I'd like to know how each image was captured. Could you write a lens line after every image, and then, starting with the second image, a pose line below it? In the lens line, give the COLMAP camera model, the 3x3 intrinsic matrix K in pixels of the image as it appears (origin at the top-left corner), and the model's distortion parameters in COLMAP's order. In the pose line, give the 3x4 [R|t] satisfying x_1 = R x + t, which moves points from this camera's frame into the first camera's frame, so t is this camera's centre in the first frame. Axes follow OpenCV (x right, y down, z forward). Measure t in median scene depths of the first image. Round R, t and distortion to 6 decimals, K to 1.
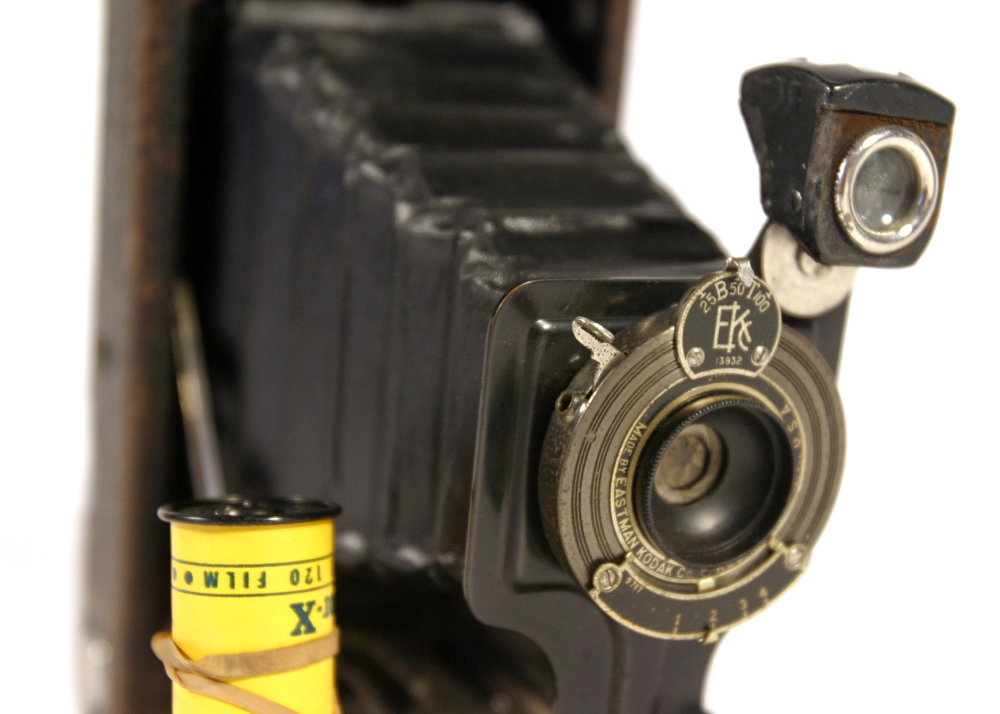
lens RADIAL K [[1542.9, 0, 500.0], [0, 1542.9, 357.0], [0, 0, 1]] dist [-0.017147, -0.049249]
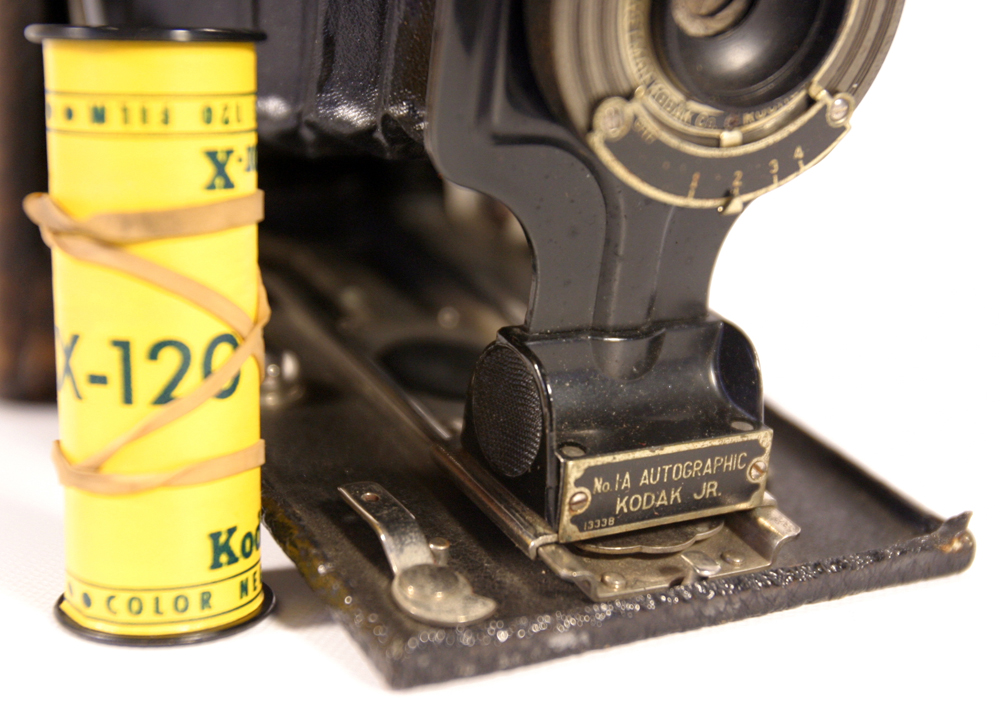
lens RADIAL K [[1614.9, 0, 500.0], [0, 1614.9, 357.0], [0, 0, 1]] dist [-0.059141, 0.009059]
pose [[0.998171, 0.008274, 0.059887, -0.033815], [-0.019907, 0.980331, 0.196356, 0.098698], [-0.057084, -0.197189, 0.978702, 0.176684]]
